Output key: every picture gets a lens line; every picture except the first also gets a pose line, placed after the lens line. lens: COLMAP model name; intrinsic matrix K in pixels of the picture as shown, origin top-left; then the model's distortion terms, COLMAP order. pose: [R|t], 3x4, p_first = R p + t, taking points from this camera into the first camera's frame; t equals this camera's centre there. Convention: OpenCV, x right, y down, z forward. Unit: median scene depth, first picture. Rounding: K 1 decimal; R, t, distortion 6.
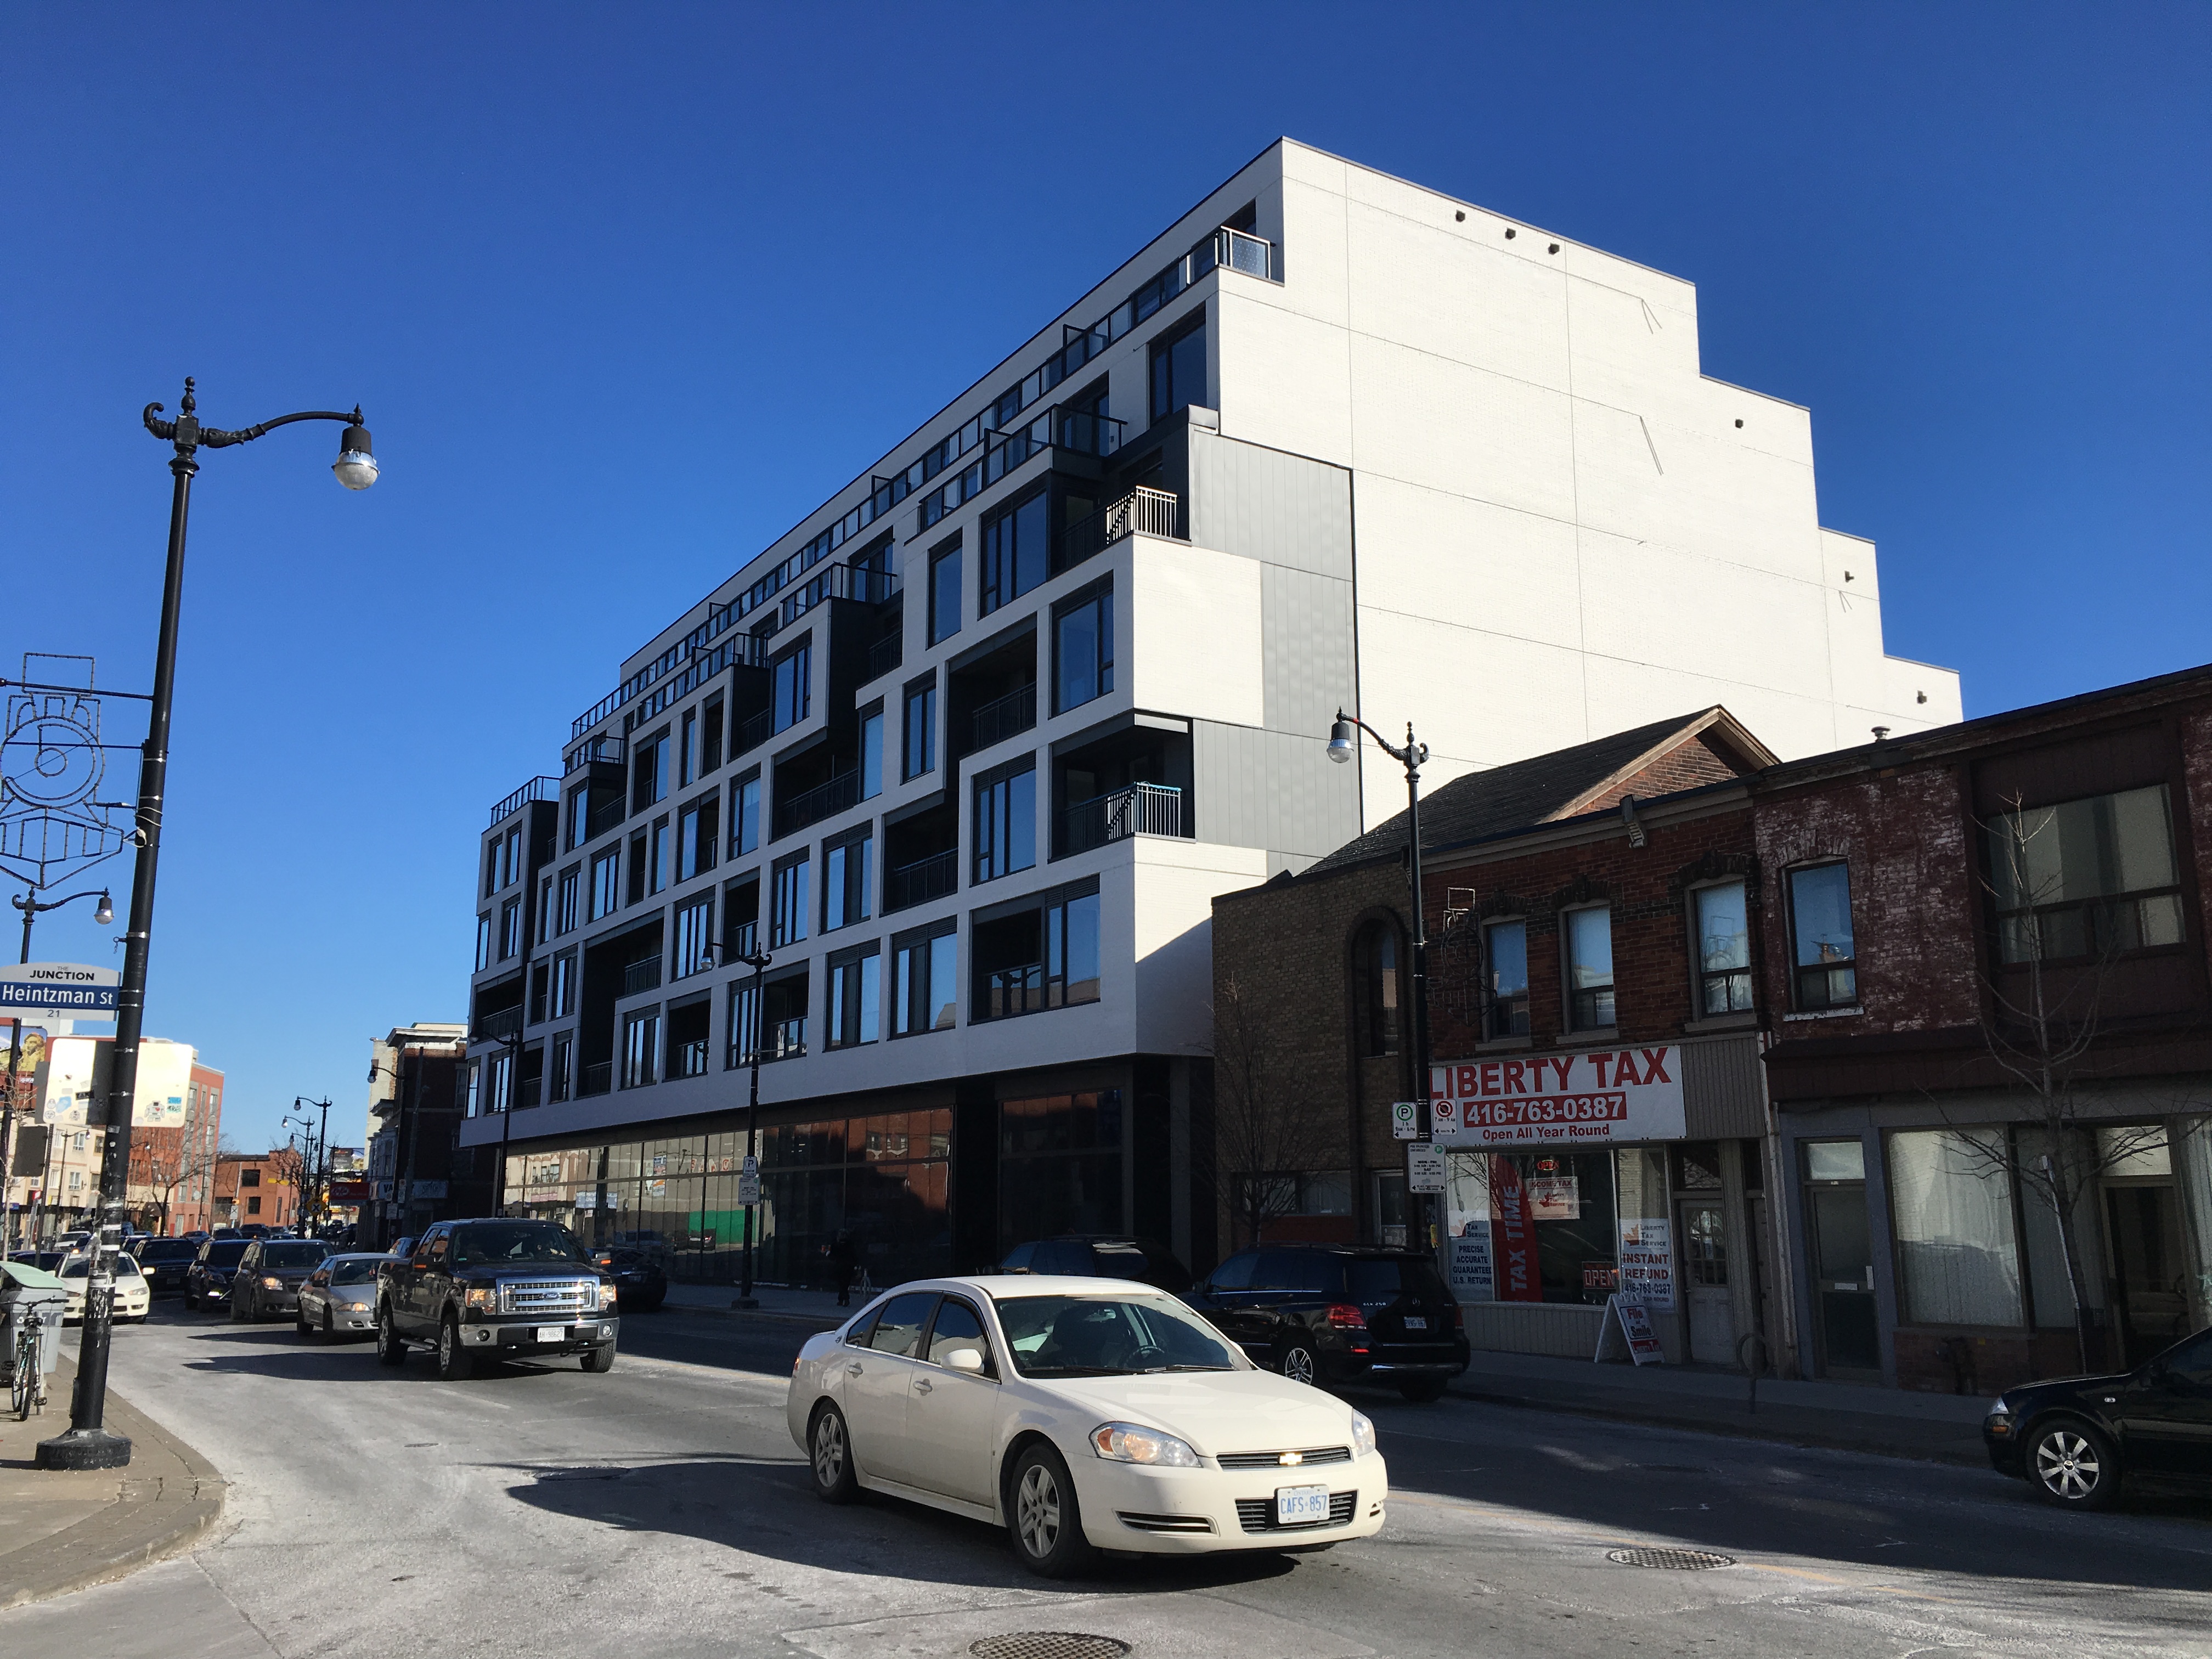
lens RADIAL K [[1880.3, 0, 1106.0], [0, 1880.3, 829.5], [0, 0, 1]] dist [0.091972, -0.000763]
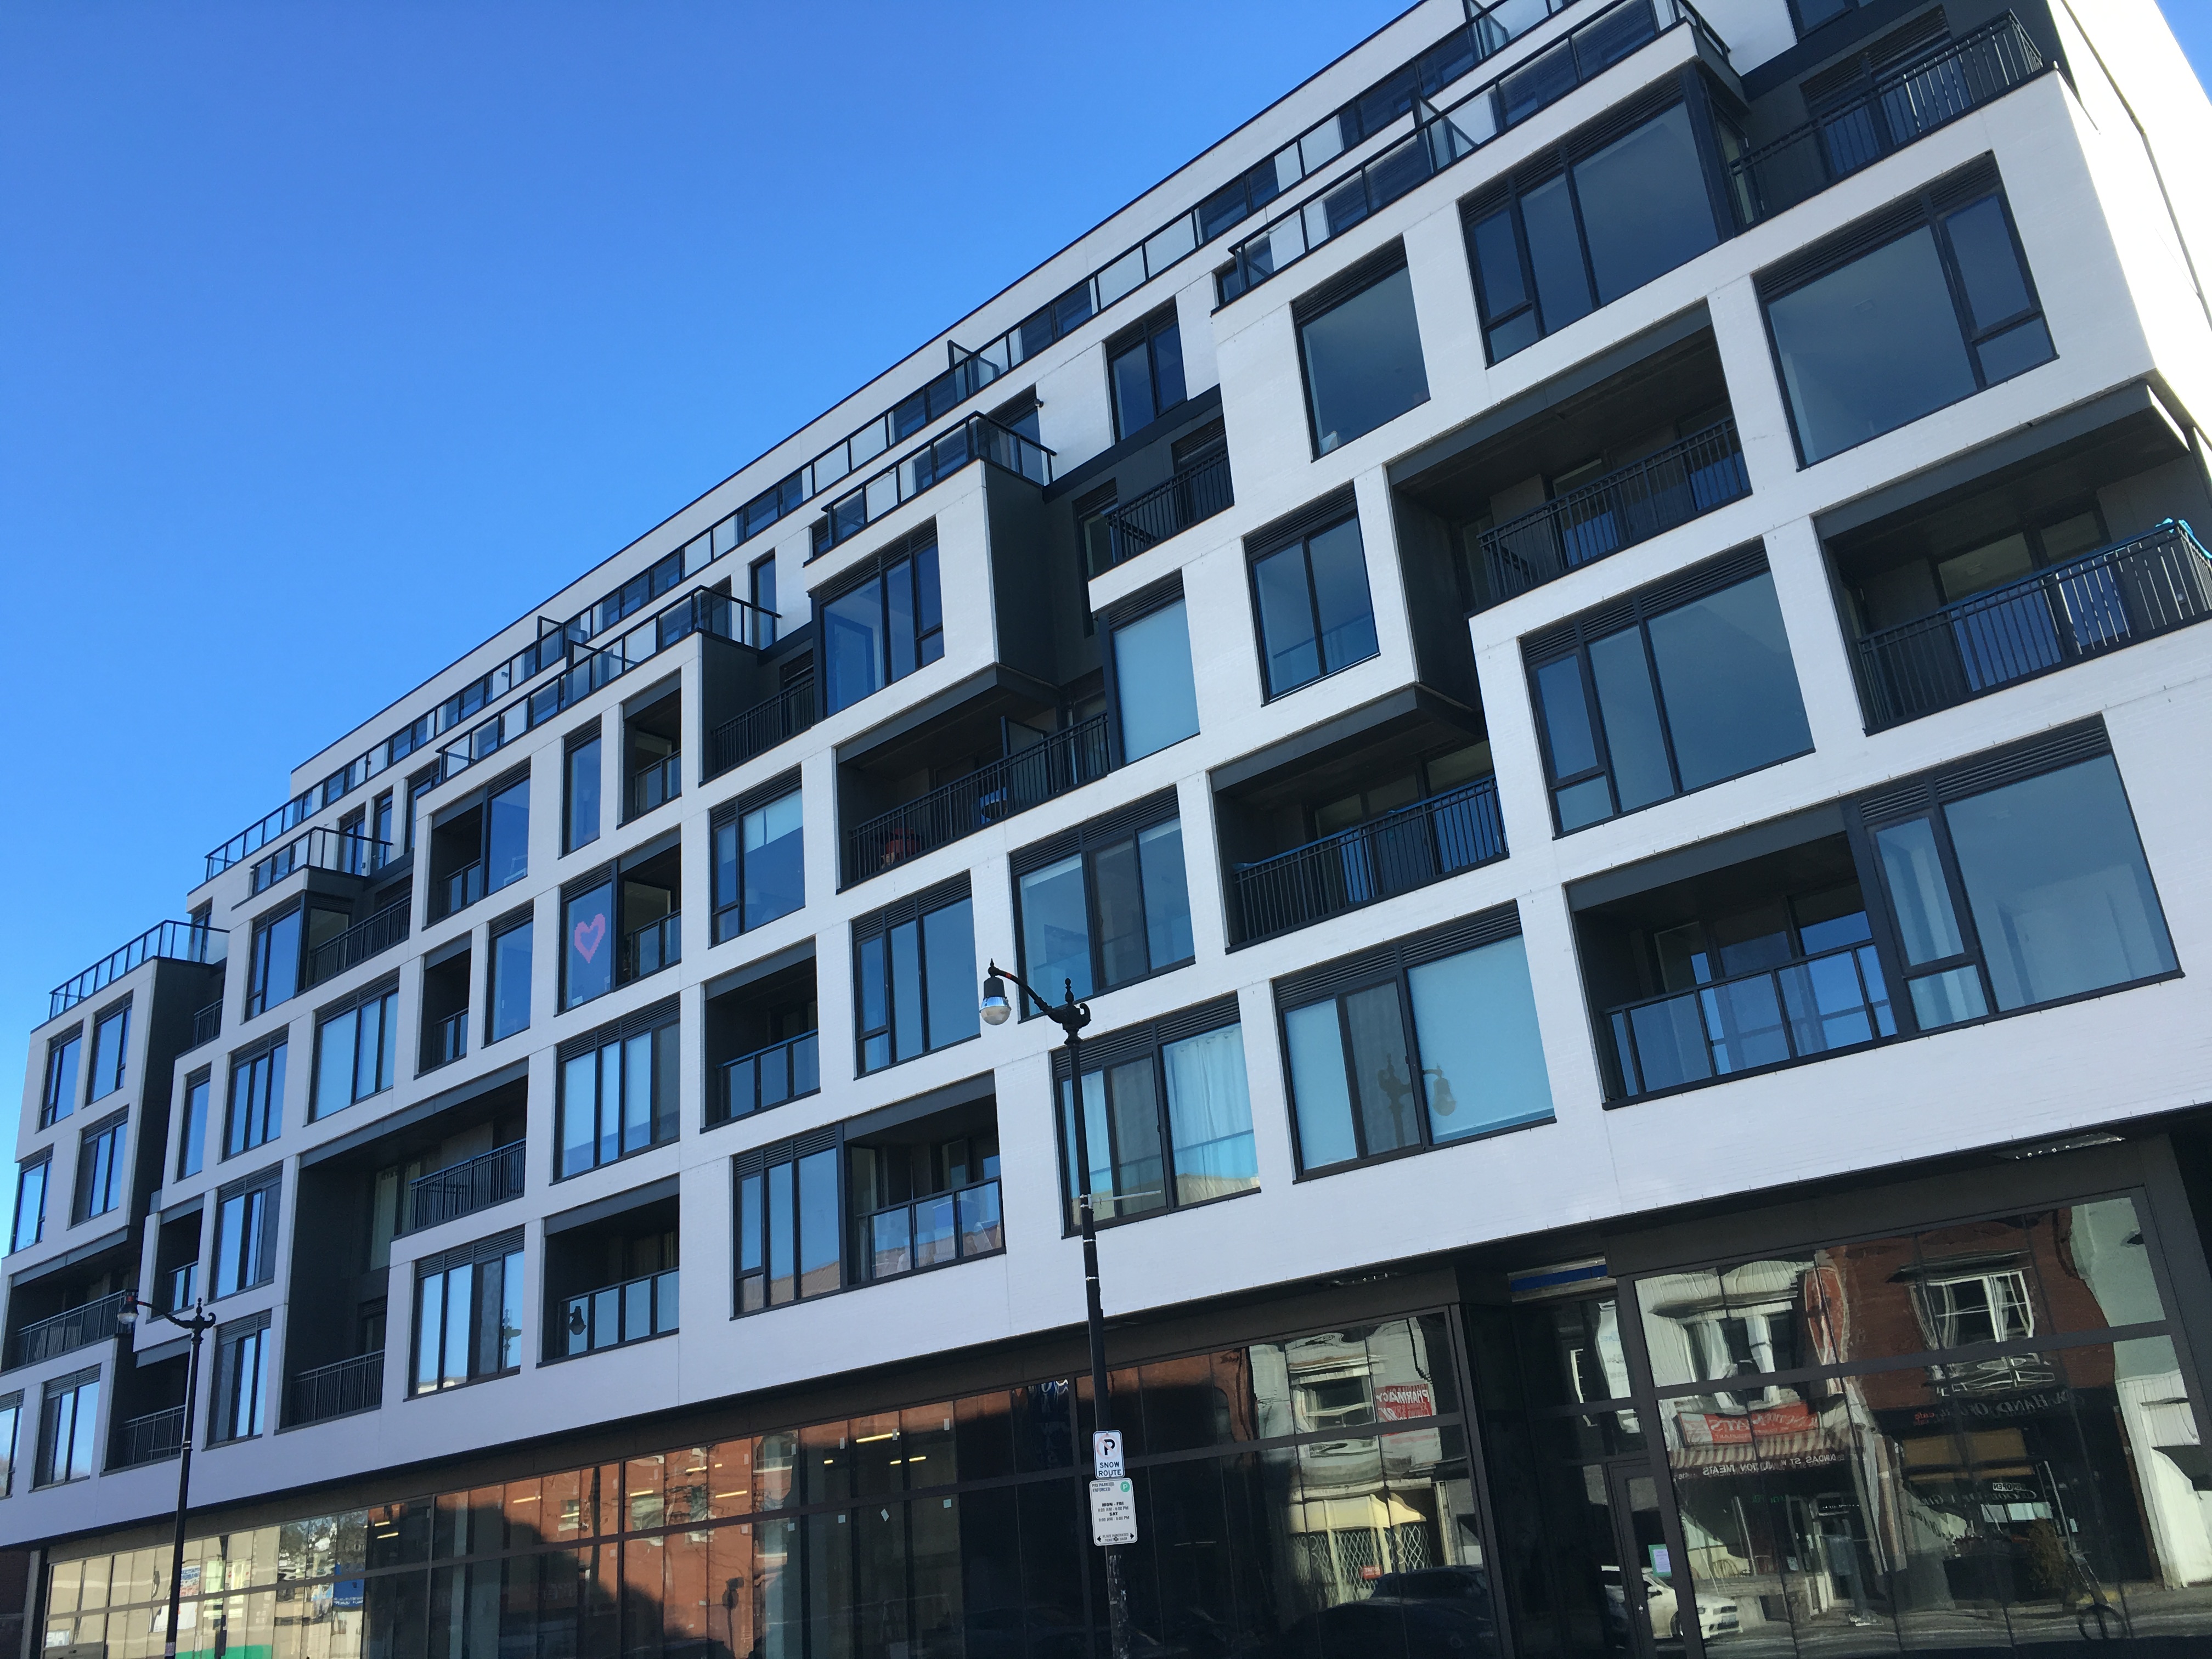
lens RADIAL K [[1937.0, 0, 1105.3], [0, 1937.0, 755.1], [0, 0, 1]] dist [0.114679, -0.148491]
pose [[0.963002, 0.024243, 0.268402, -0.190424], [0.030528, 0.979721, -0.198025, 0.062725], [-0.267760, 0.198893, 0.942733, 0.306623]]
